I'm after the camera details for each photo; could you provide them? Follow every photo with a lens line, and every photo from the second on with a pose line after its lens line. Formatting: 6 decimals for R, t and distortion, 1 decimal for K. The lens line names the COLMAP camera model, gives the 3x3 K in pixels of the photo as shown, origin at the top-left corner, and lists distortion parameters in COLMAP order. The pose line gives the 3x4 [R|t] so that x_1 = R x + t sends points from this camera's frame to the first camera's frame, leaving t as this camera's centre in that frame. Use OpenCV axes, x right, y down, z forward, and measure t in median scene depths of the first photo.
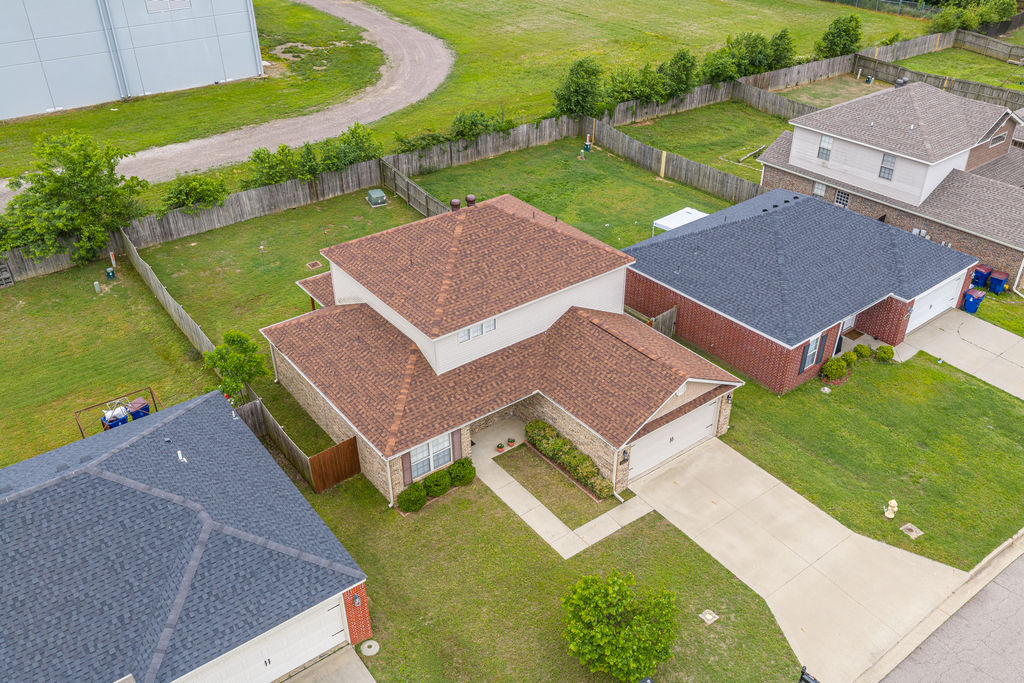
lens RADIAL K [[844.3, 0, 512.7], [0, 844.3, 340.5], [0, 0, 1]] dist [0.011722, -0.028382]
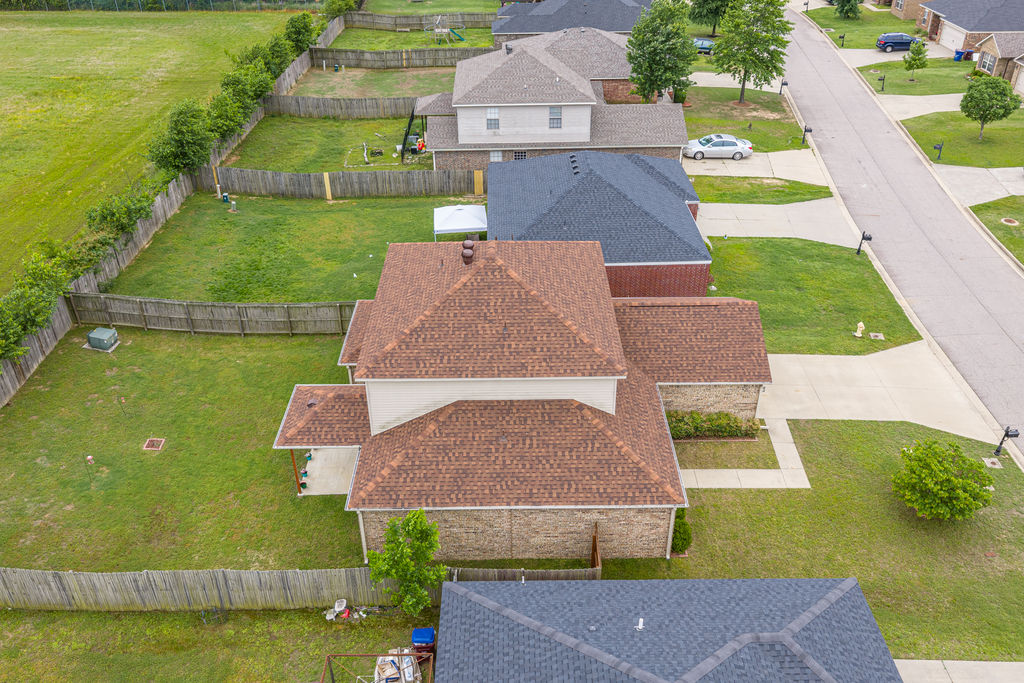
lens RADIAL K [[844.3, 0, 513.5], [0, 844.3, 341.2], [0, 0, 1]] dist [0.011722, -0.028382]
pose [[0.599512, -0.426776, 0.677087, -0.501868], [0.431372, 0.884880, 0.175802, -0.161511], [-0.674169, 0.186681, 0.714596, 0.268411]]
